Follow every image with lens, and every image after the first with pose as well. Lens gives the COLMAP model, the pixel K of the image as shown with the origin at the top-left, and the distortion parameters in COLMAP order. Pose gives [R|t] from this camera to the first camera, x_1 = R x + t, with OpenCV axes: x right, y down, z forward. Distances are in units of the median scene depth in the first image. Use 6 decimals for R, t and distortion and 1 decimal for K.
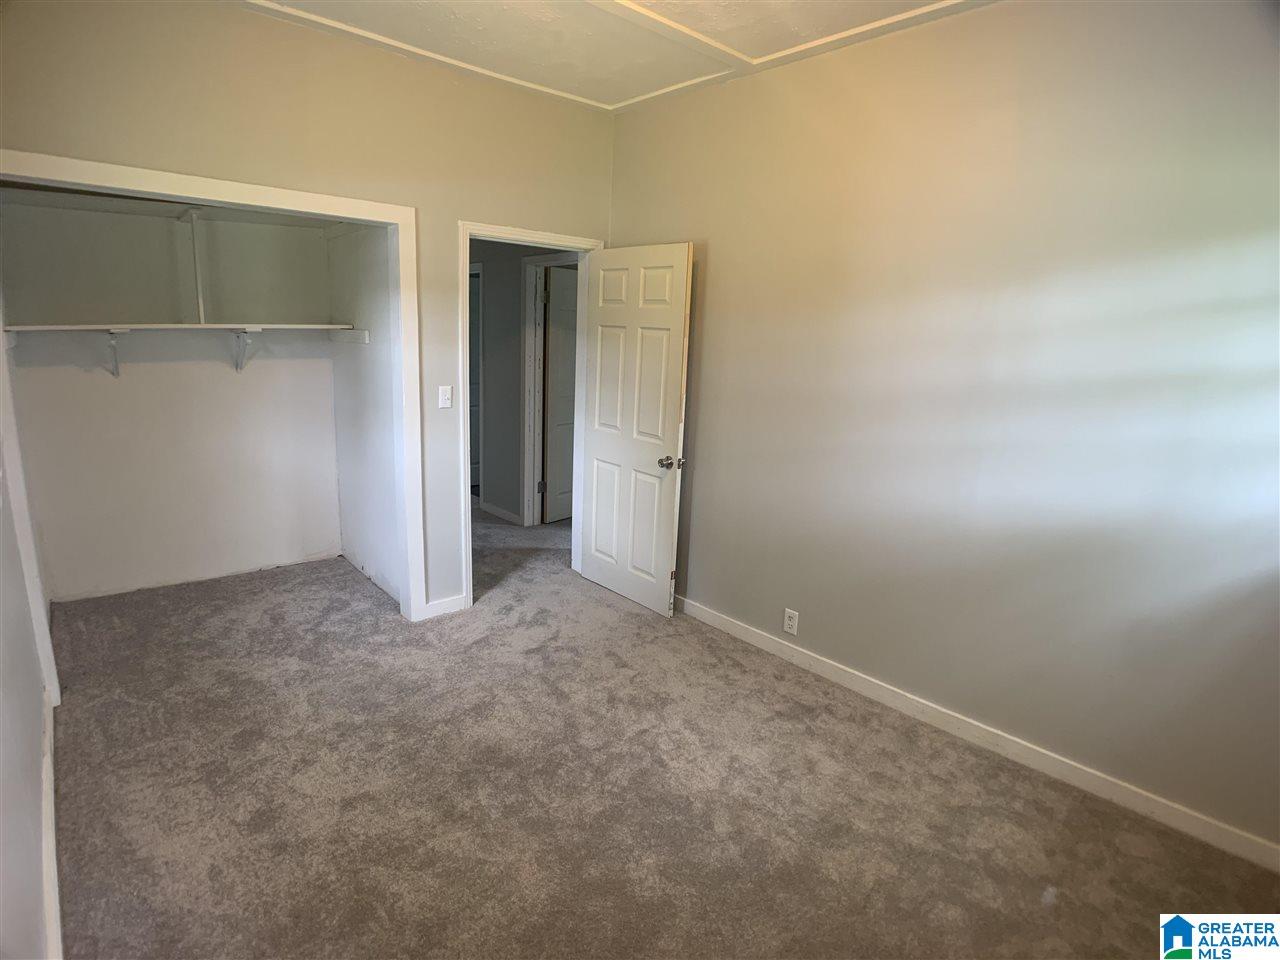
lens RADIAL K [[678.6, 0, 635.4], [0, 678.6, 475.0], [0, 0, 1]] dist [-0.093684, 0.020553]
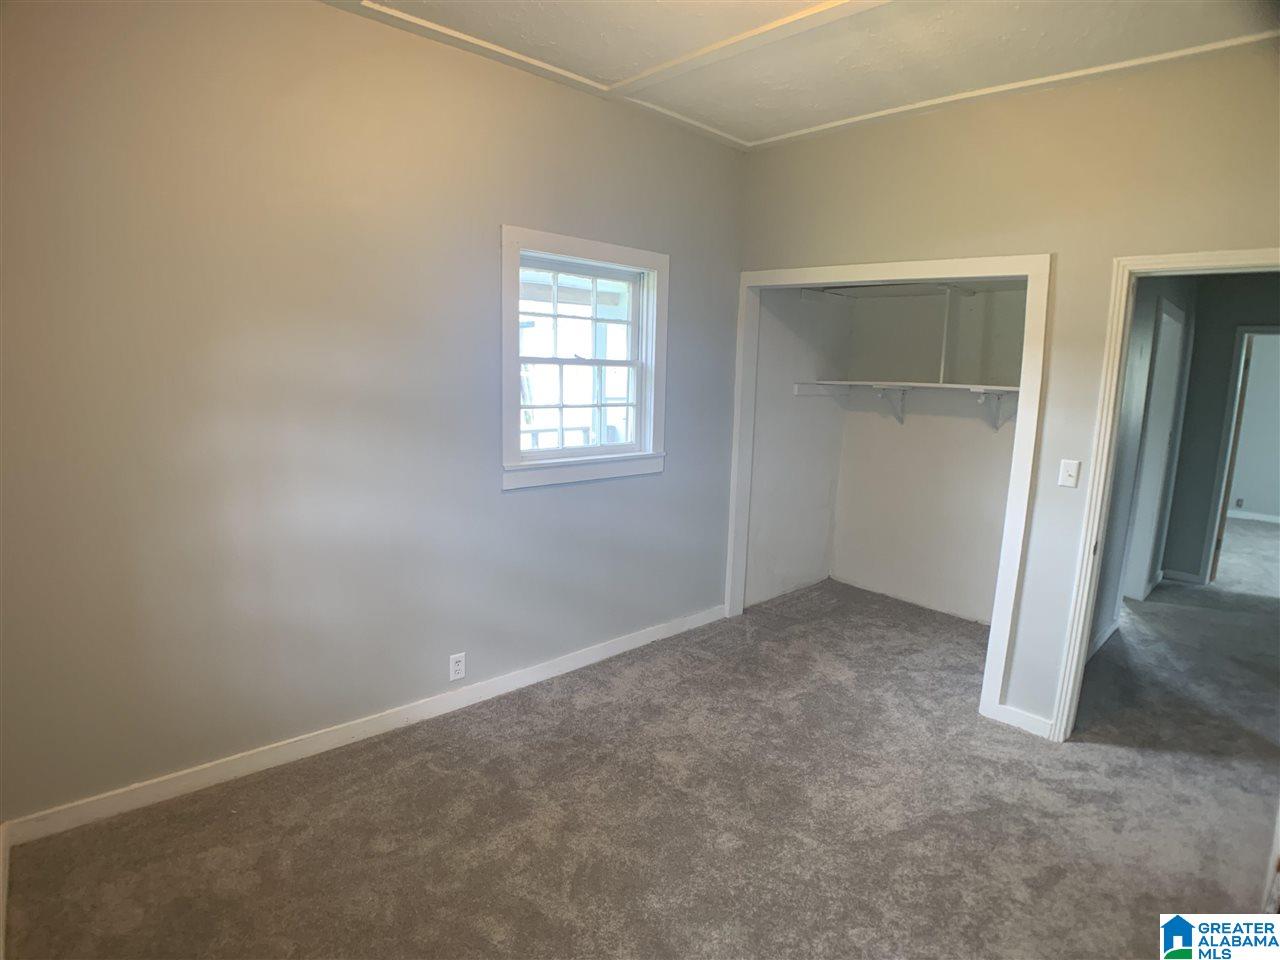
lens RADIAL K [[678.6, 0, 635.4], [0, 678.6, 475.0], [0, 0, 1]] dist [-0.093684, 0.020553]
pose [[0.018148, 0.118014, -0.992846, 0.505789], [-0.244380, 0.963414, 0.110049, -0.073413], [0.969510, 0.240635, 0.046325, 0.456870]]
